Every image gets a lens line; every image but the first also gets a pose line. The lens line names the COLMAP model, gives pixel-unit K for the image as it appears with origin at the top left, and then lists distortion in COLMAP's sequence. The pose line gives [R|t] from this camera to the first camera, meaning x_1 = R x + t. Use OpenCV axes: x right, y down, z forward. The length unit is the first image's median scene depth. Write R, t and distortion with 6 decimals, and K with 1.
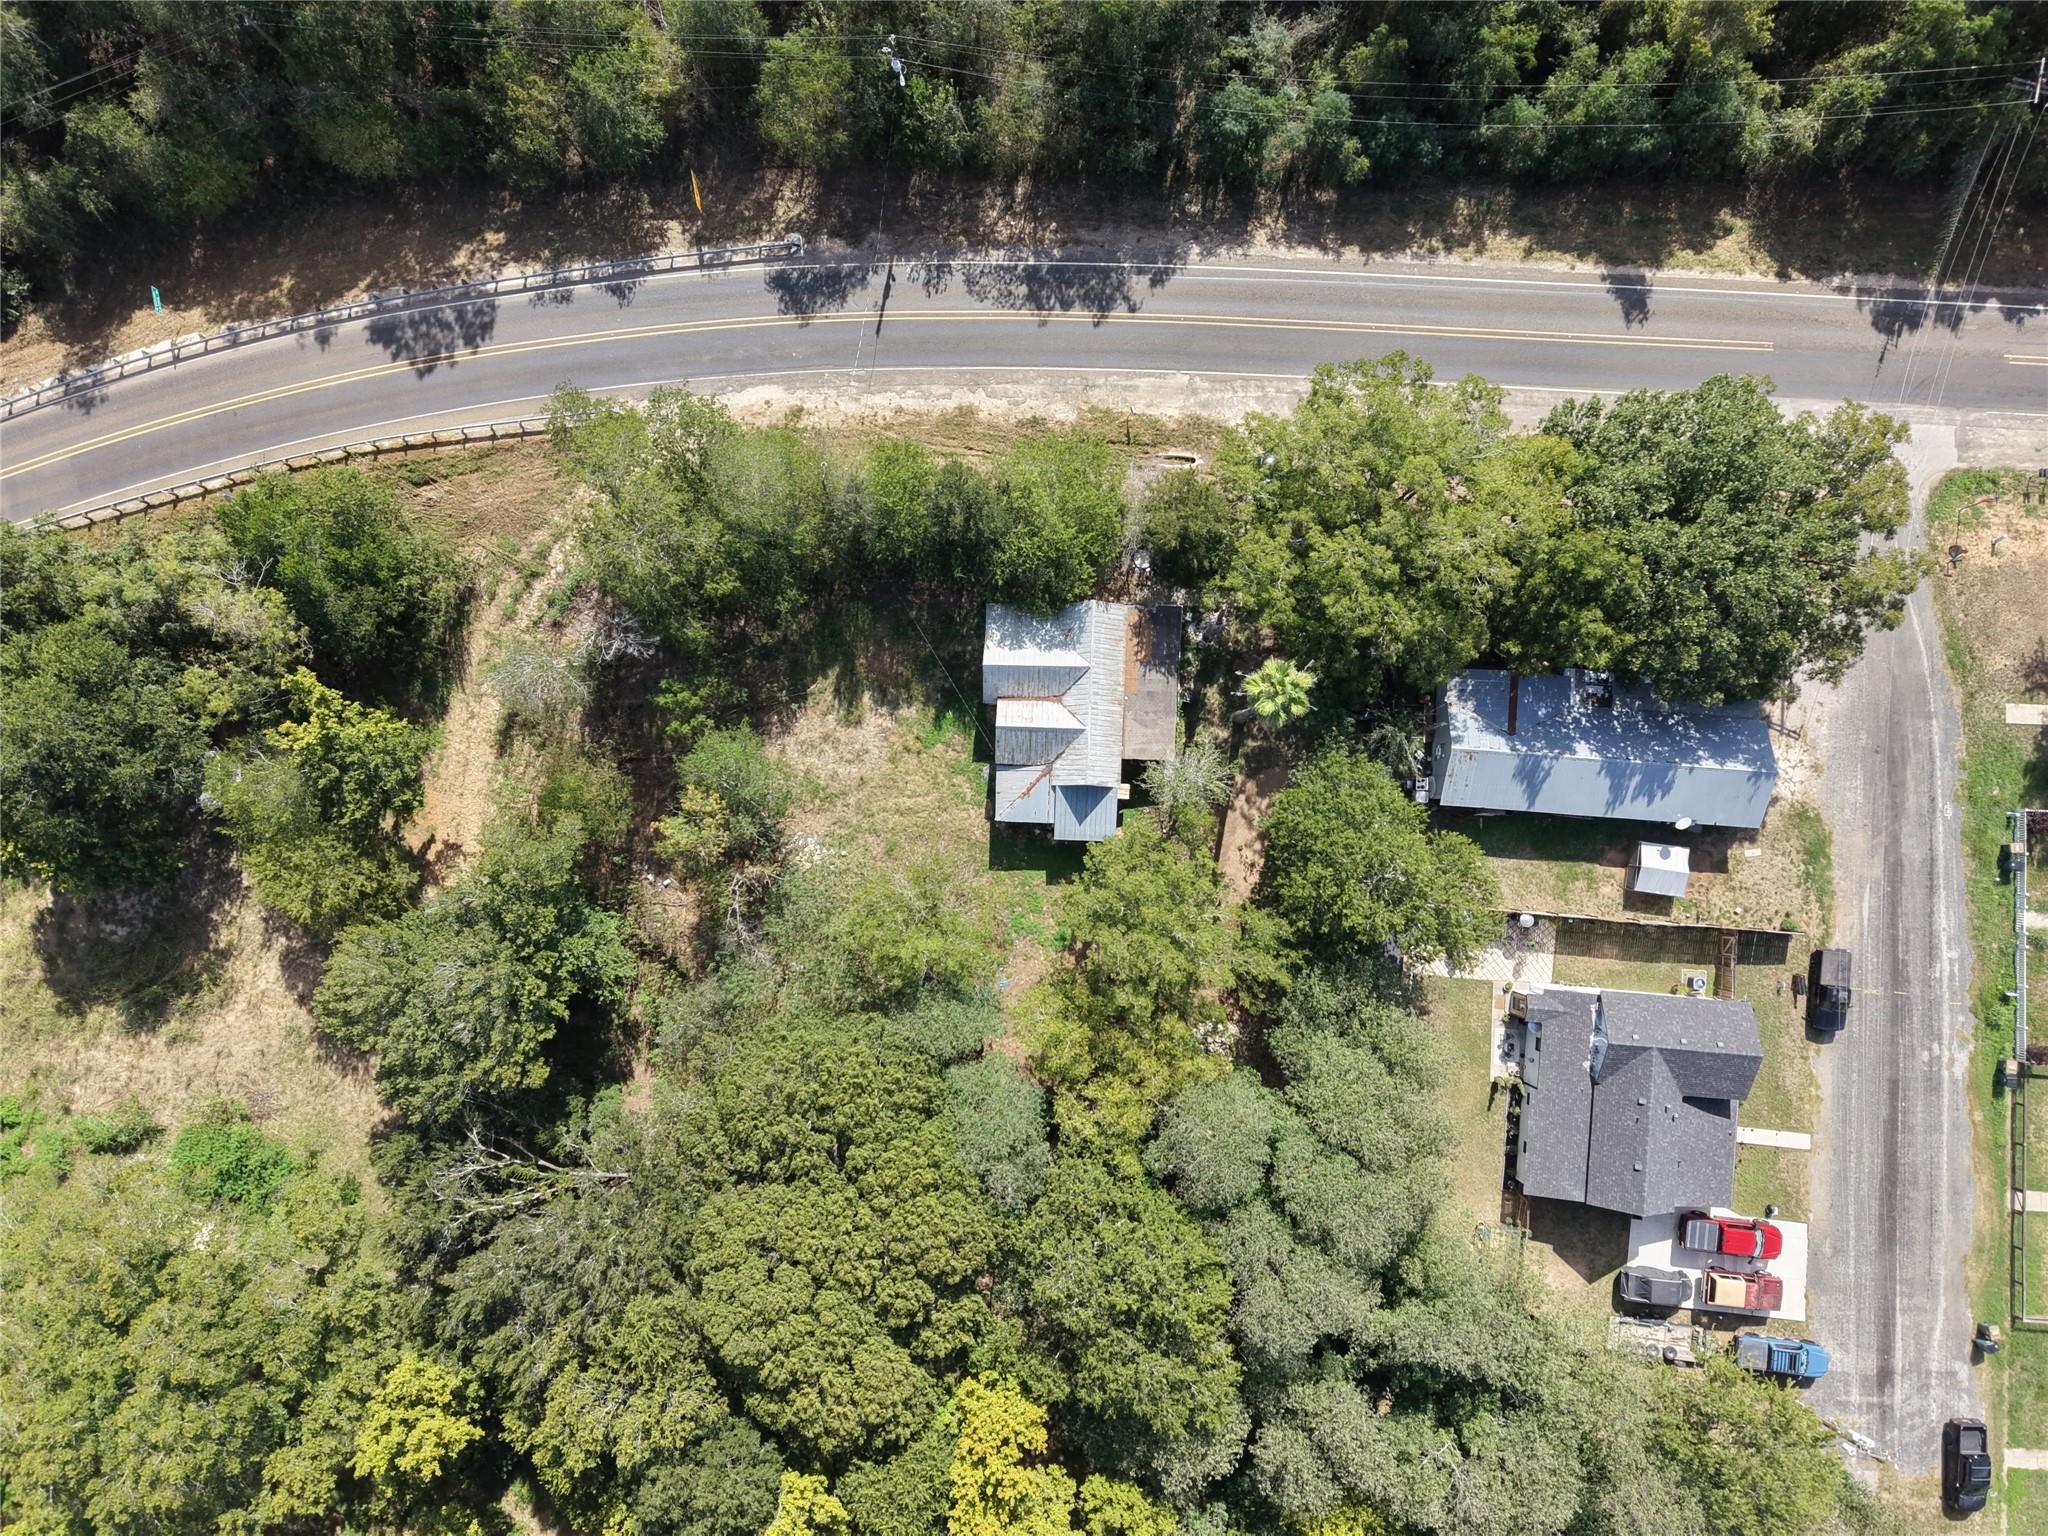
lens RADIAL K [[1376.8, 0, 1024.1], [0, 1376.8, 770.6], [0, 0, 1]] dist [0.063196, -0.080835]
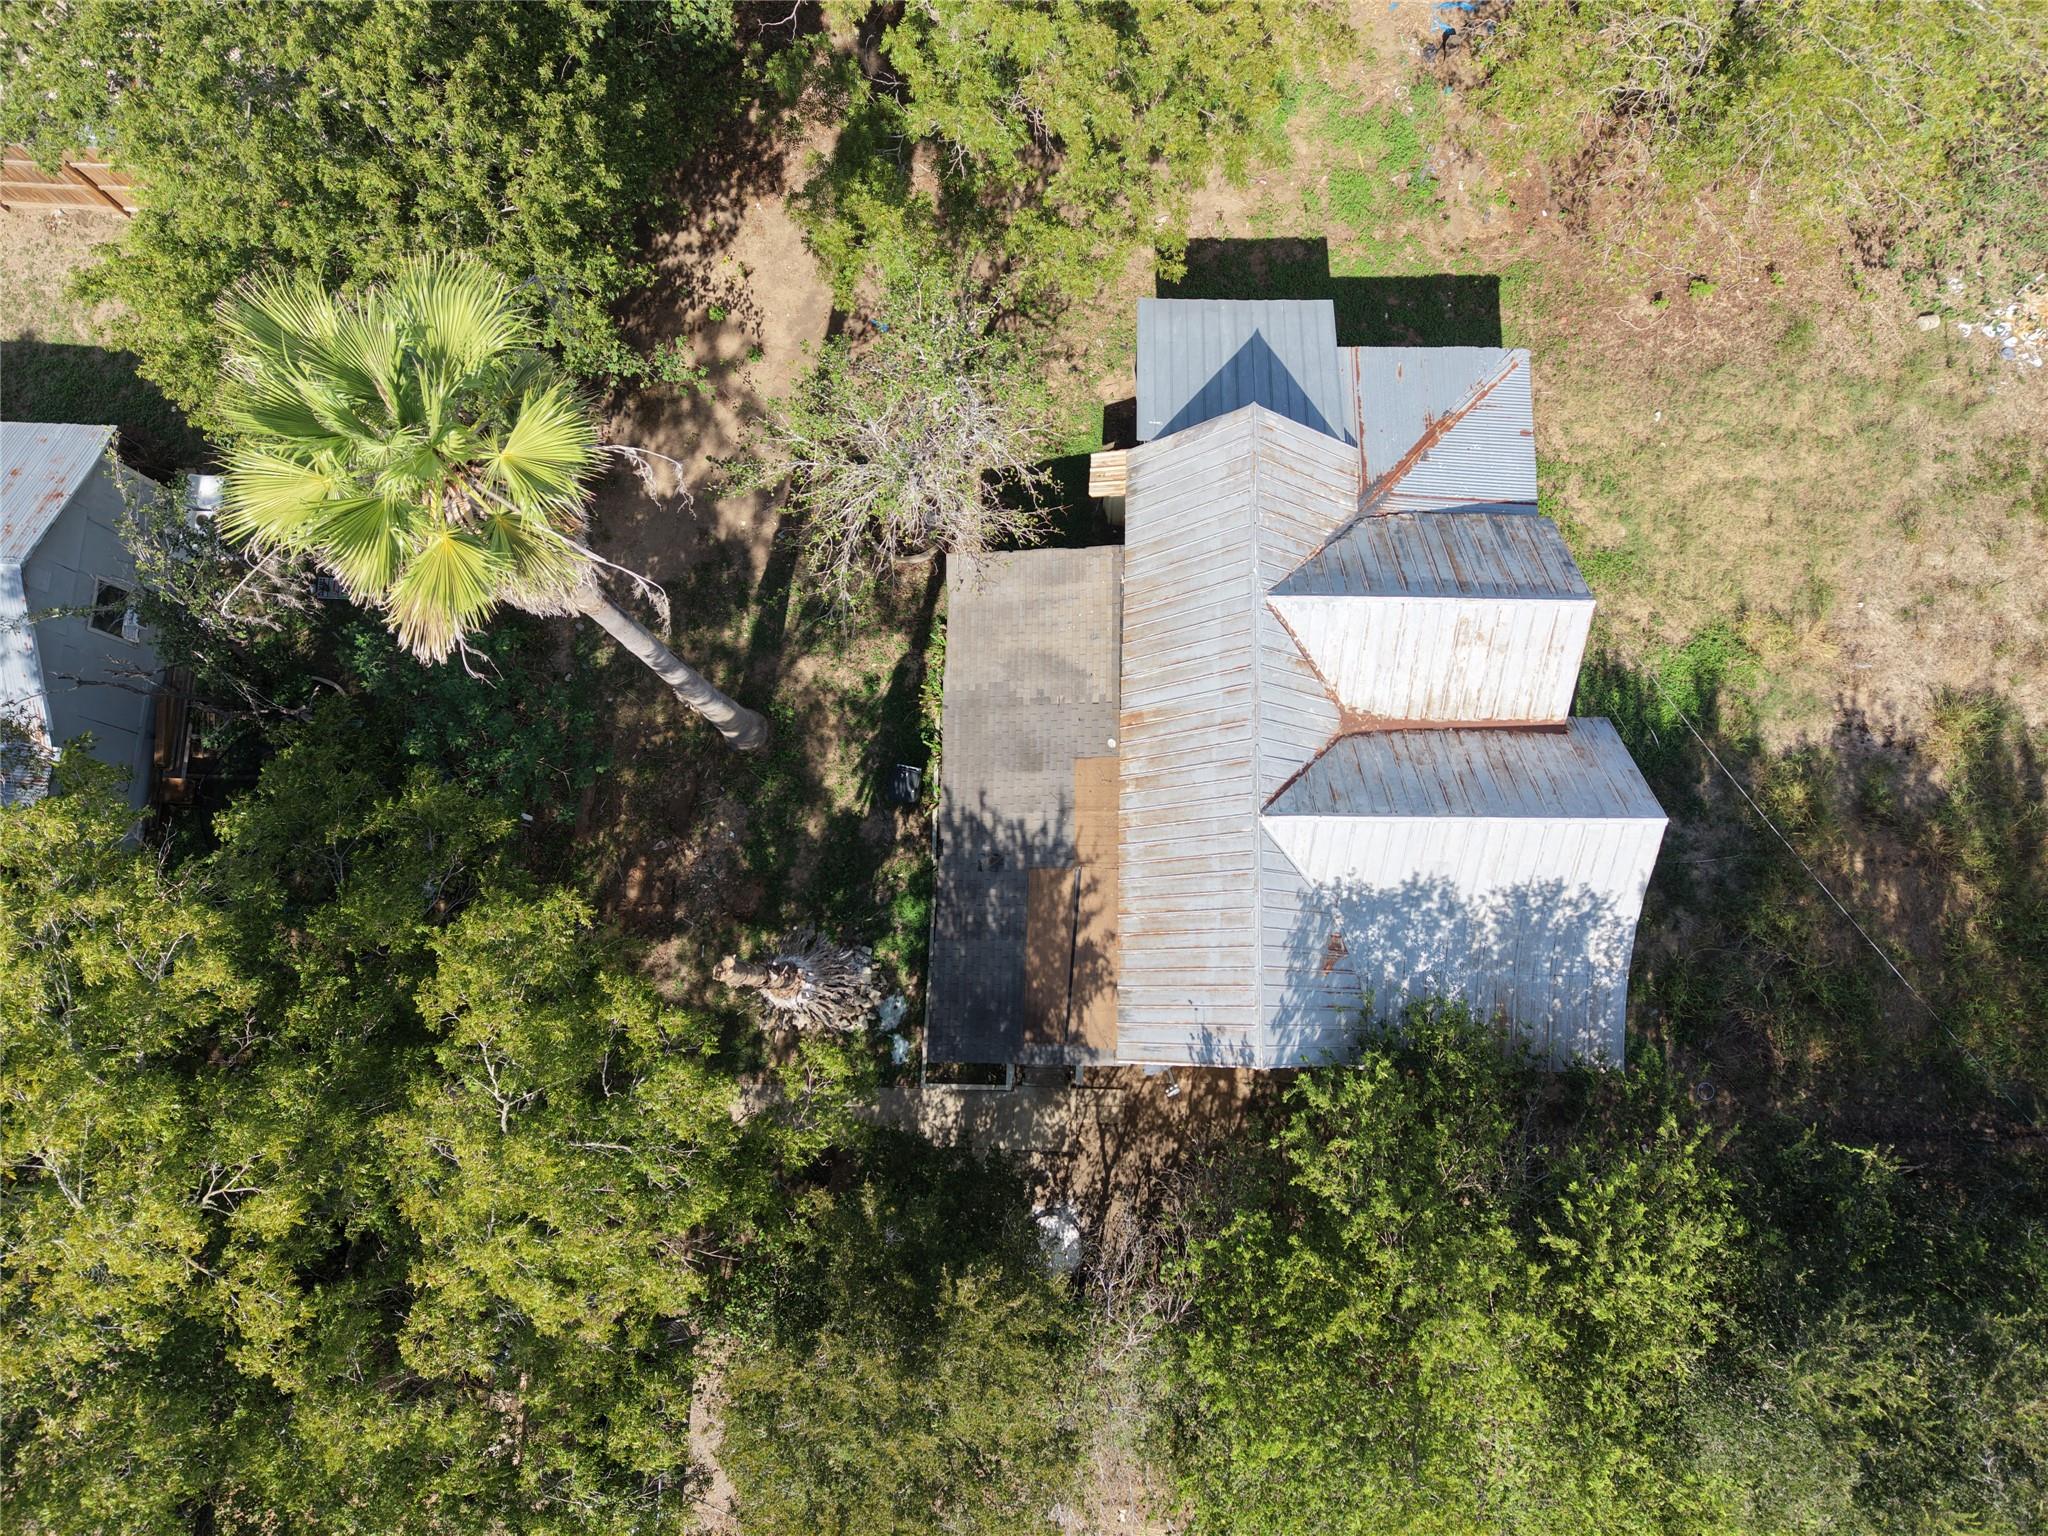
lens RADIAL K [[1376.8, 0, 1024.1], [0, 1376.8, 770.6], [0, 0, 1]] dist [0.063196, -0.080835]
pose [[-0.999326, 0.017989, 0.032015, 0.086510], [-0.010719, -0.976722, 0.214239, -0.124731], [0.035123, 0.213751, 0.976256, 0.727795]]
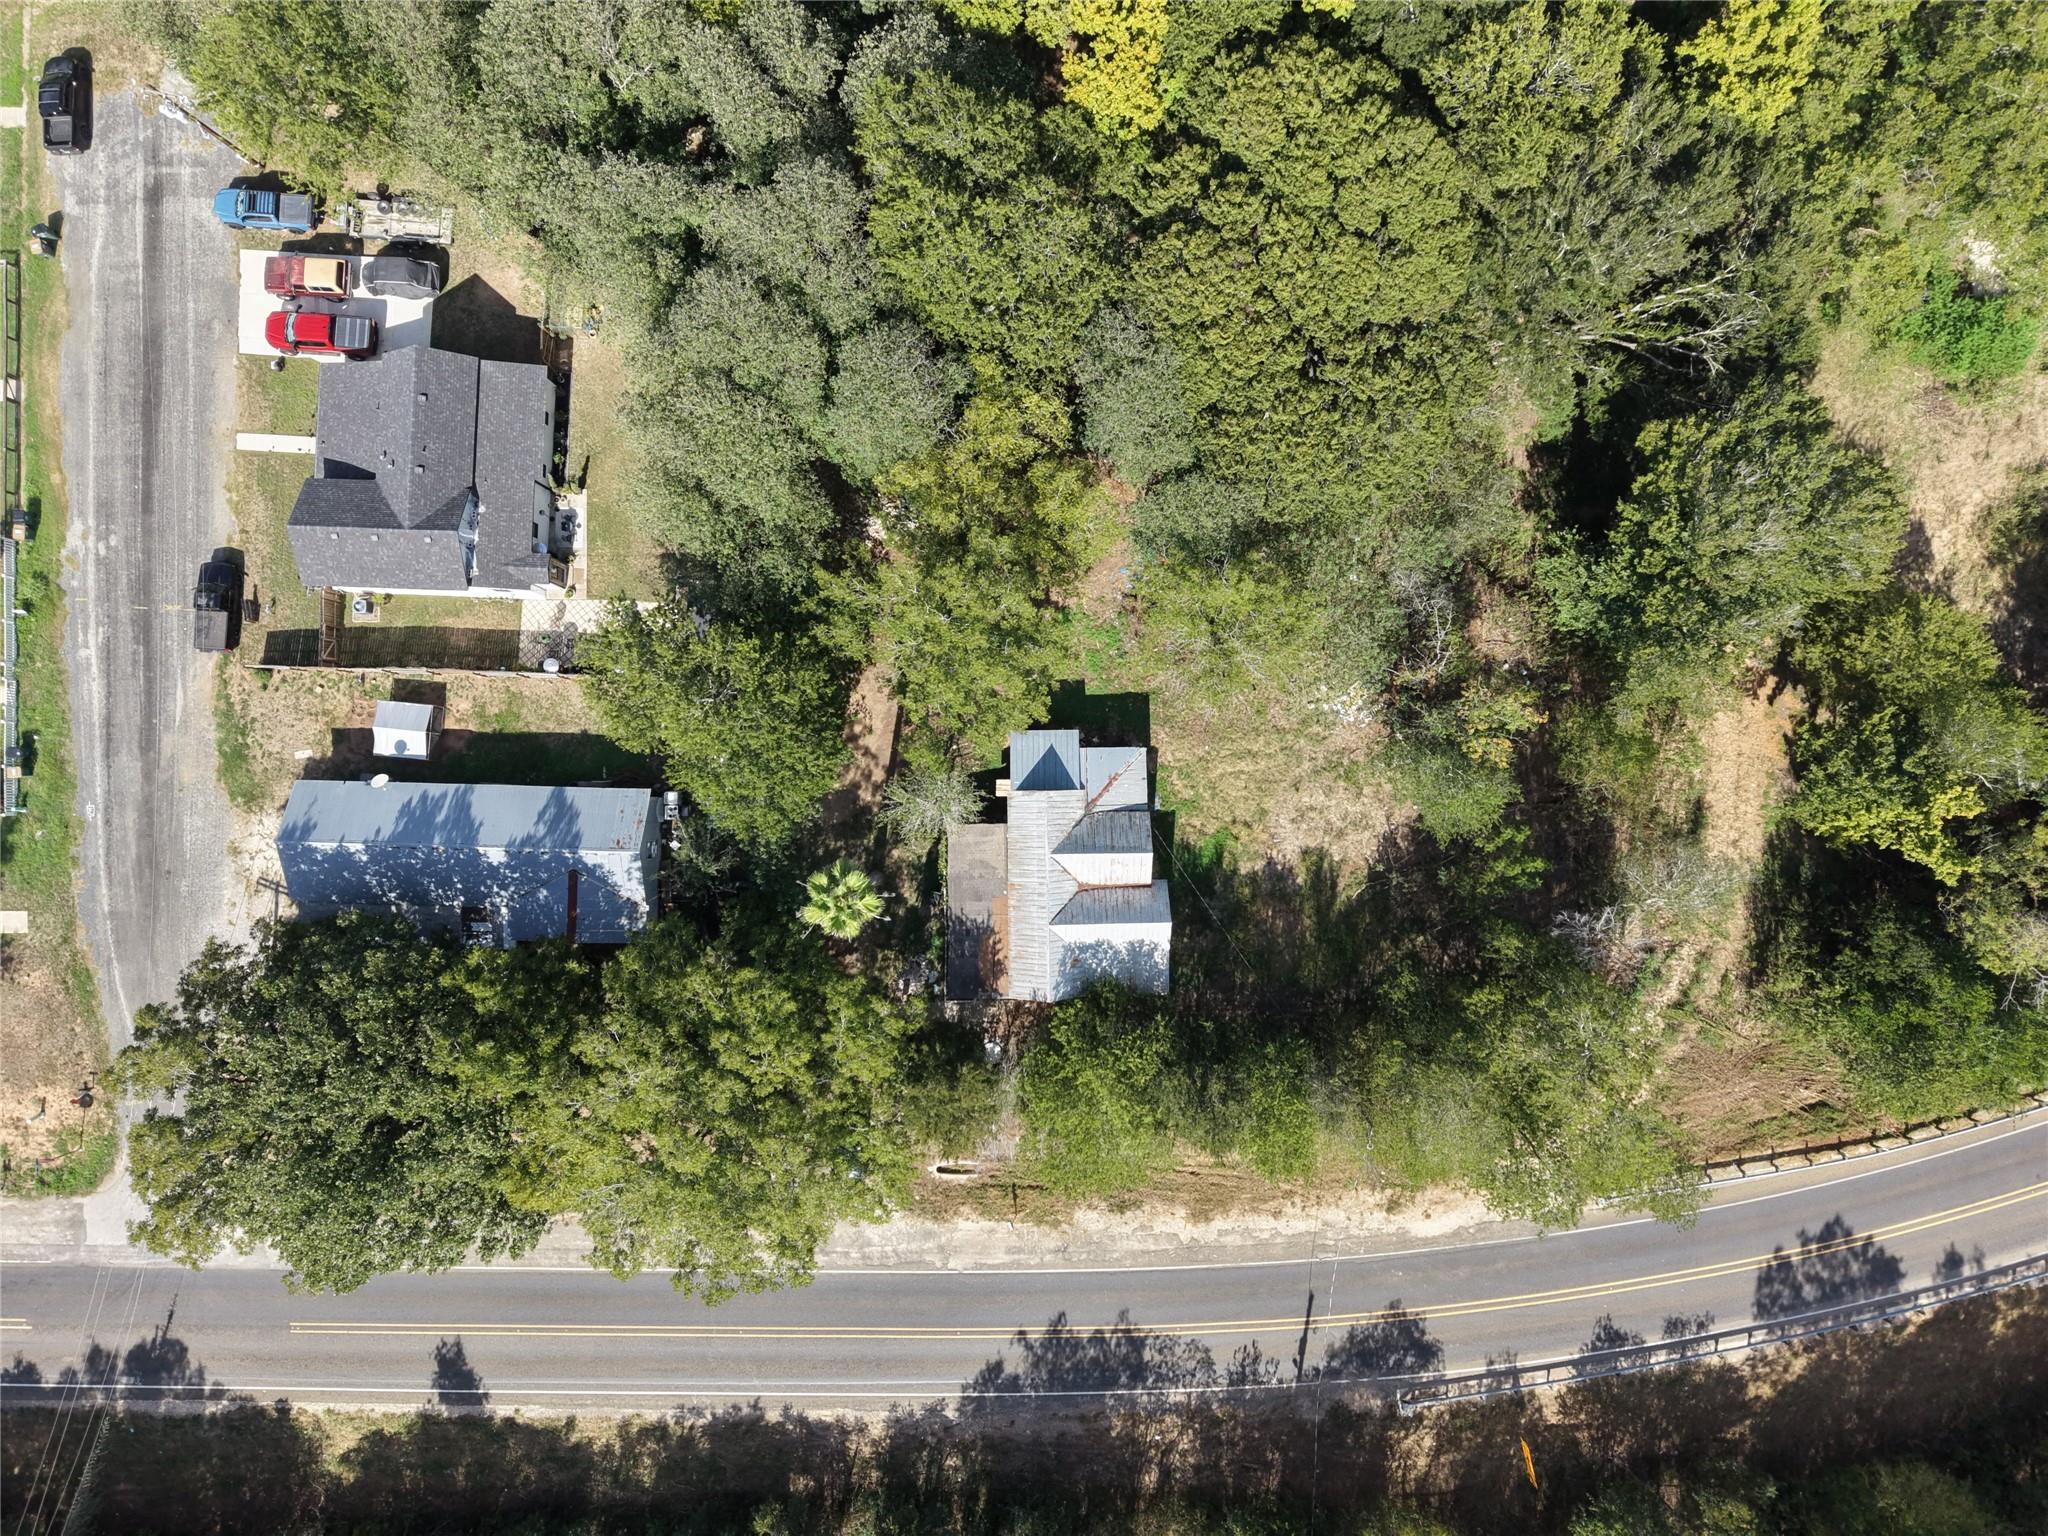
lens RADIAL K [[1376.8, 0, 1024.1], [0, 1376.8, 770.6], [0, 0, 1]] dist [0.063196, -0.080835]
pose [[-0.998773, 0.047211, 0.014964, 0.046821], [-0.046184, -0.996957, 0.062806, -0.031897], [0.017884, 0.062038, 0.997914, 0.114932]]
